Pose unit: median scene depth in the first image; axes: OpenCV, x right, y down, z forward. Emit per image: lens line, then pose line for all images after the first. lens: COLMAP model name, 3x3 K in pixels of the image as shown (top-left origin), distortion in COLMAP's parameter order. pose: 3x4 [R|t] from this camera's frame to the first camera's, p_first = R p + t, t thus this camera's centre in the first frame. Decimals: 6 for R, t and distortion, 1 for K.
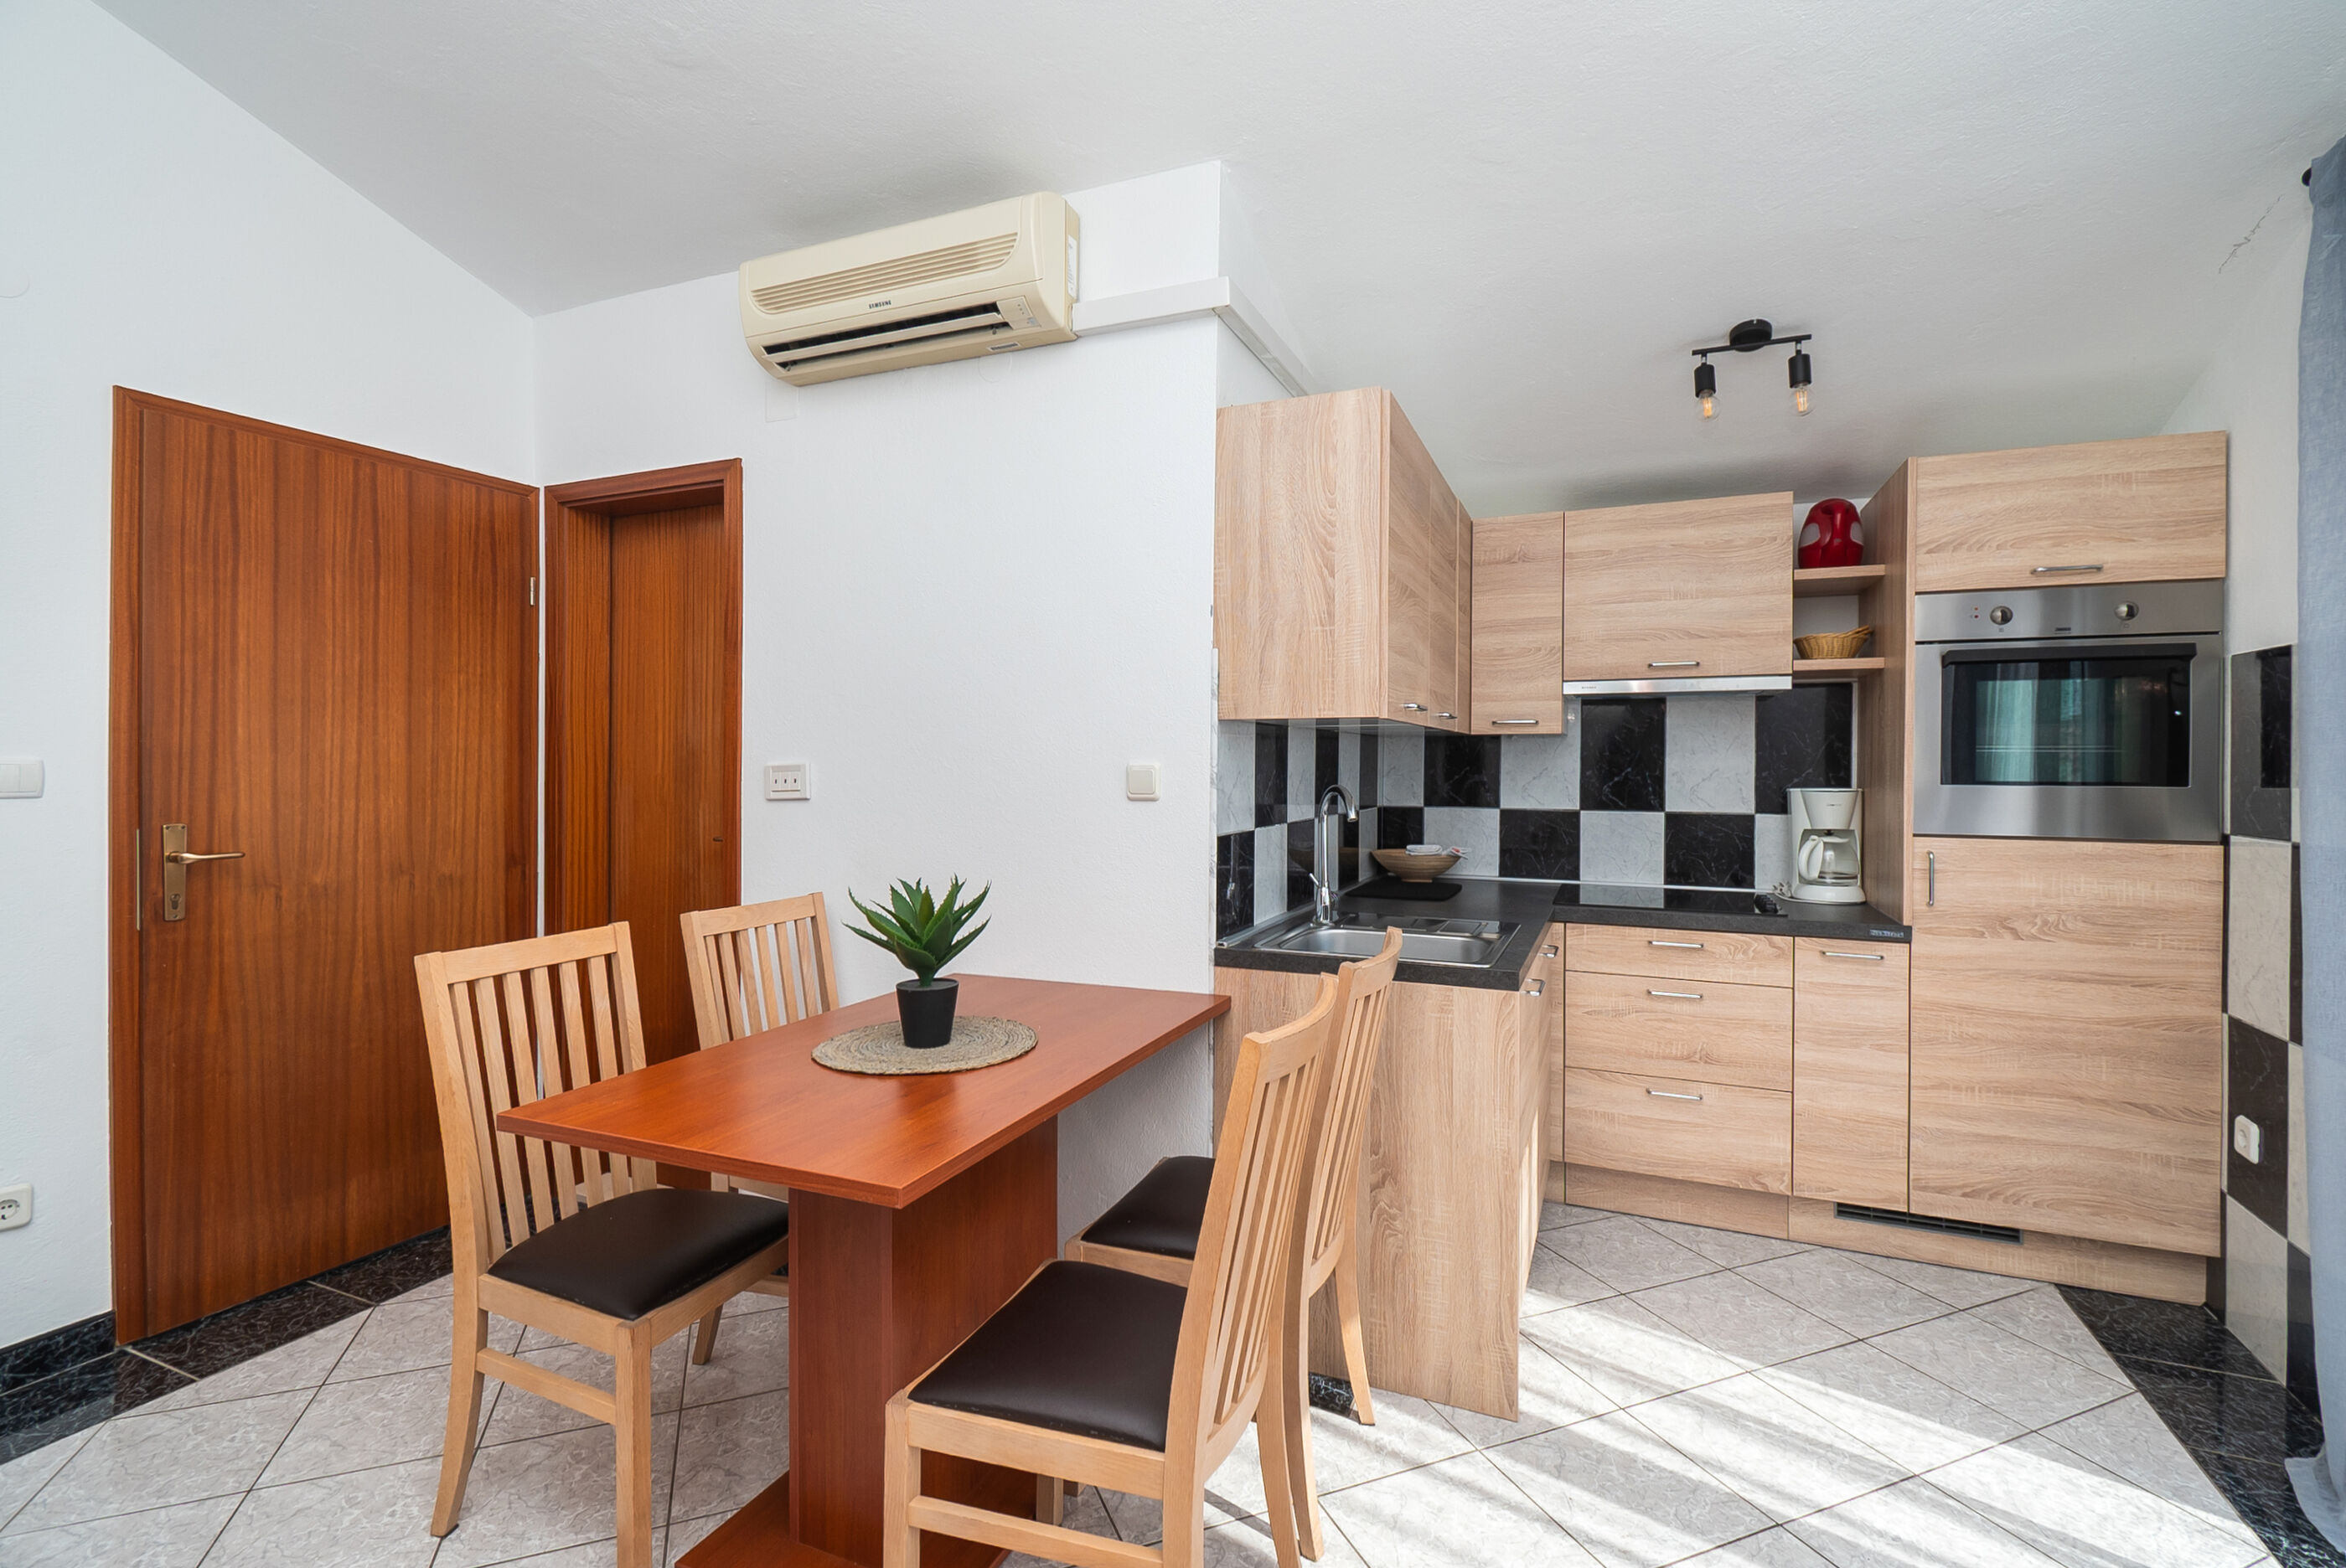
lens RADIAL K [[1073.9, 0, 1163.4], [0, 1073.9, 778.3], [0, 0, 1]] dist [0.013061, -0.014997]
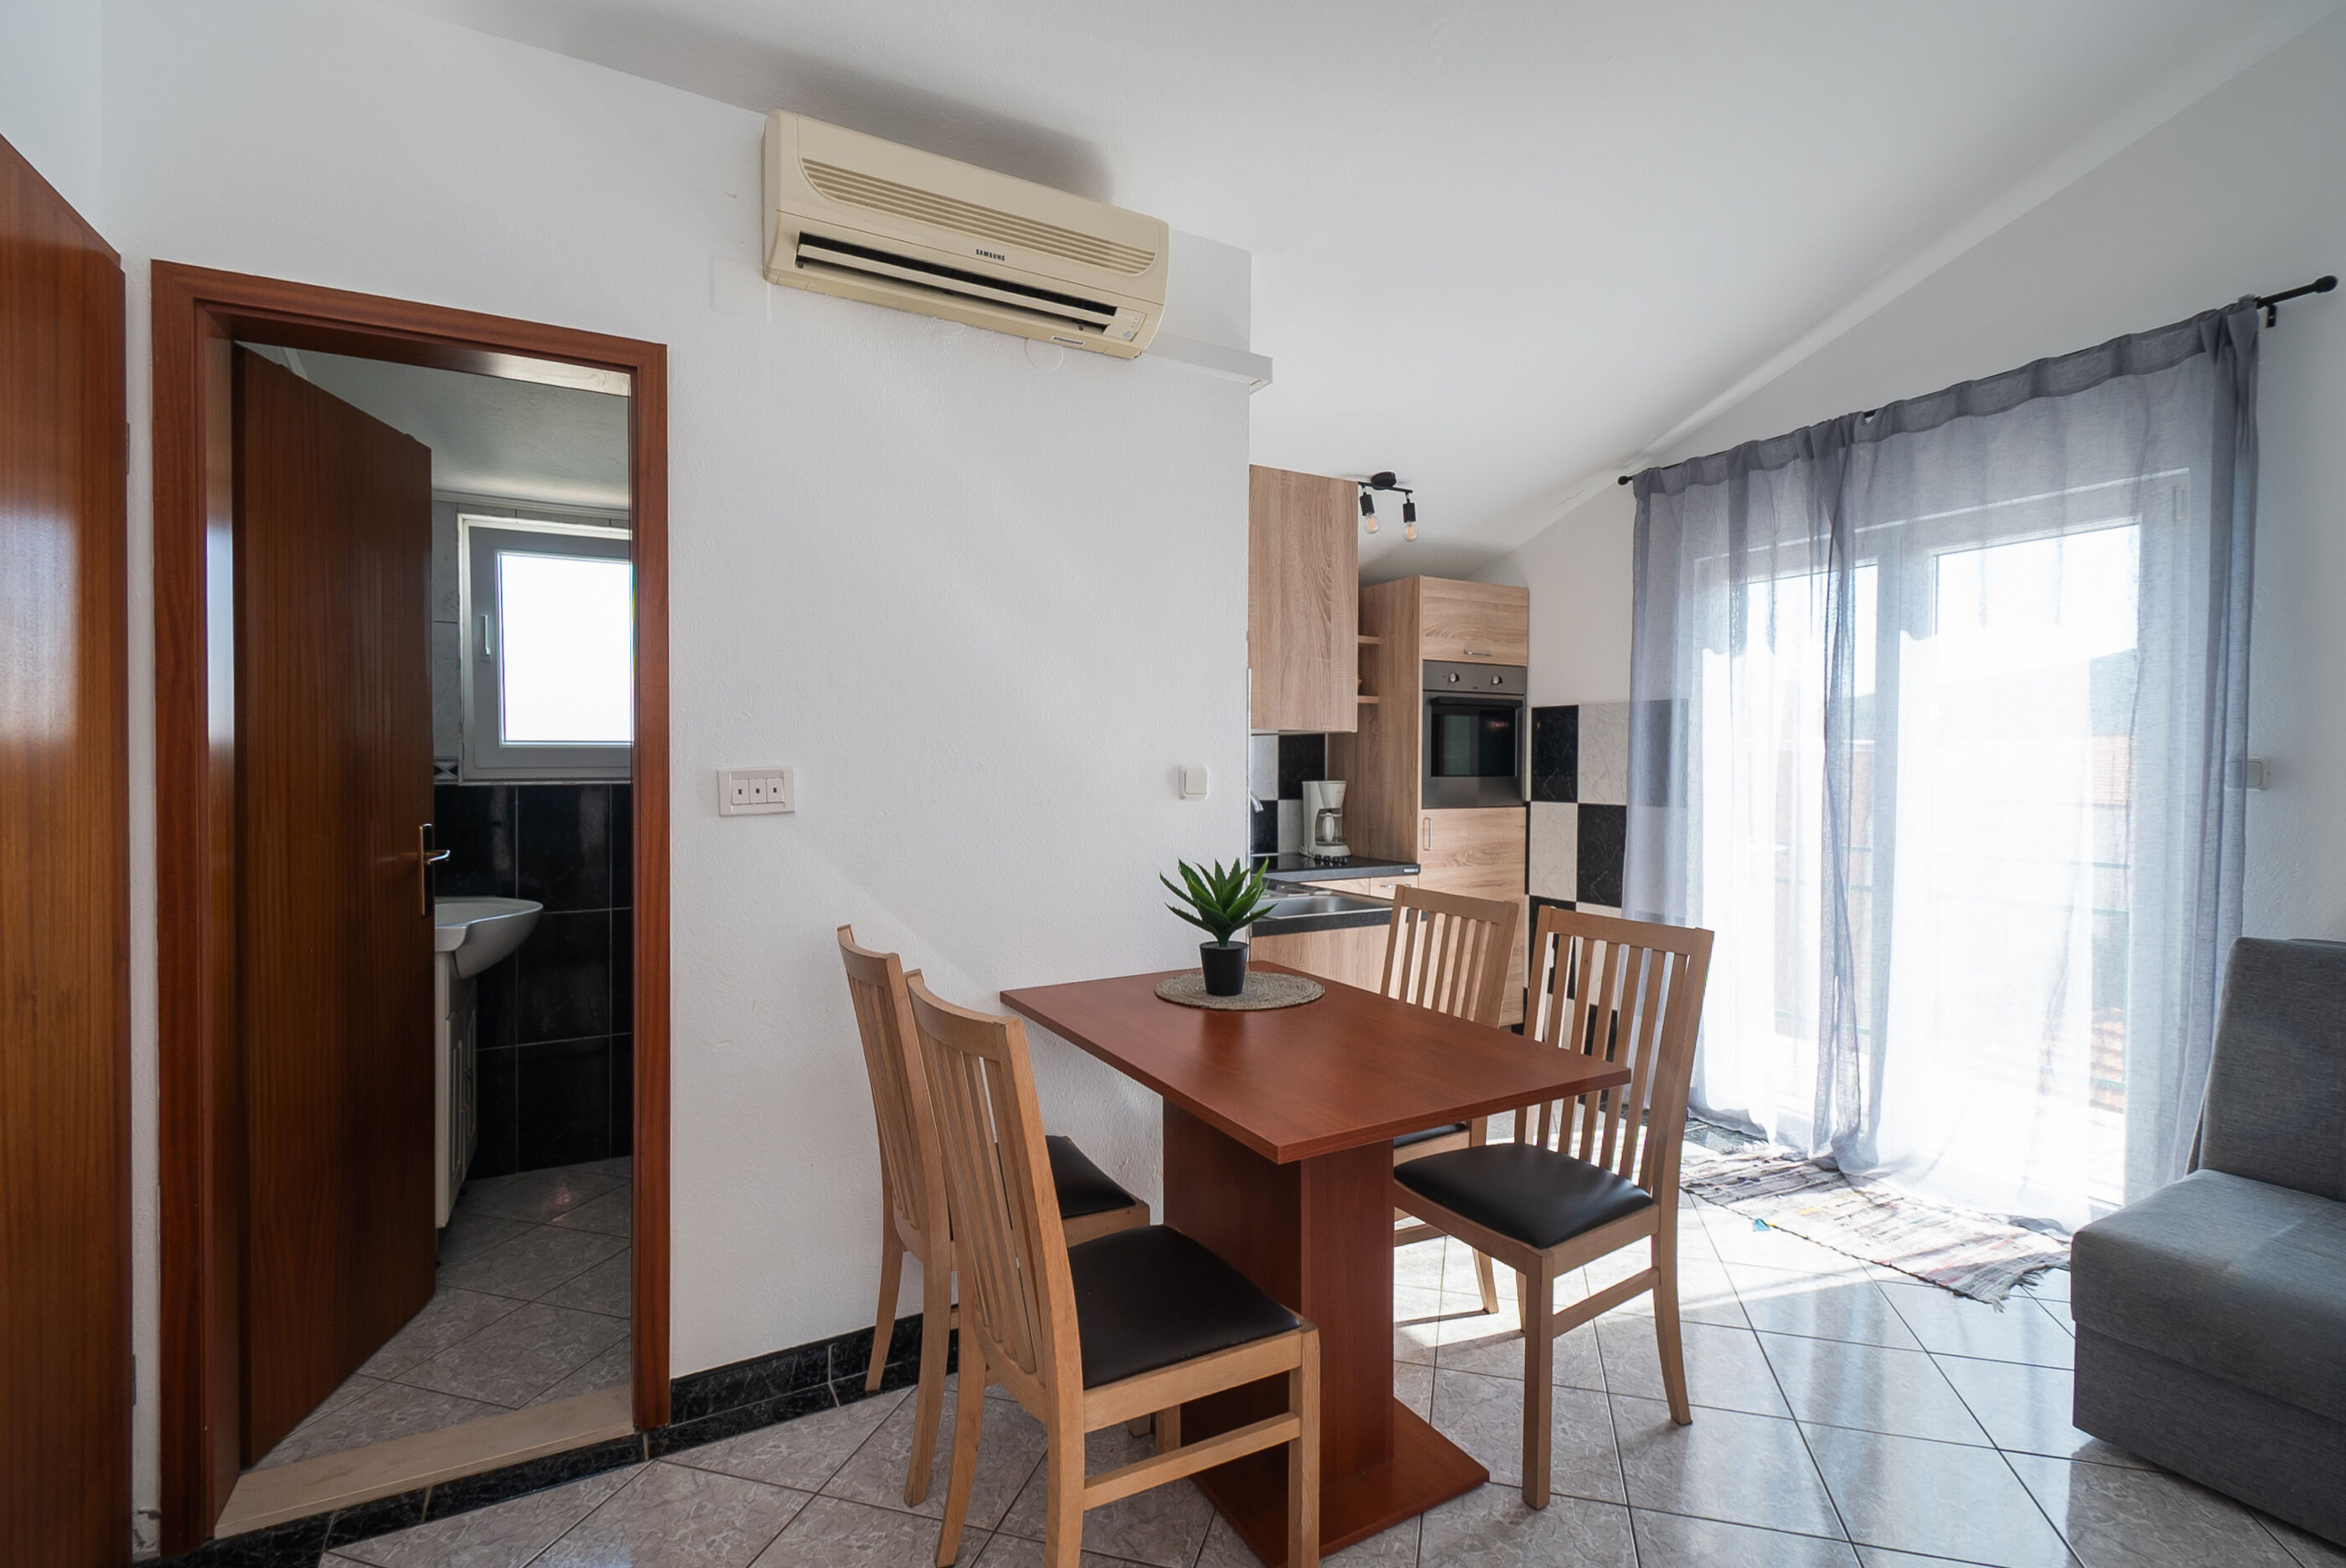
lens RADIAL K [[1096.1, 0, 1191.8], [0, 1096.1, 777.7], [0, 0, 1]] dist [0.022943, -0.022420]
pose [[0.598414, -0.011262, 0.801108, -0.881067], [0.005649, 0.999936, 0.009838, -0.012672], [-0.801167, -0.001361, 0.598439, 0.309207]]
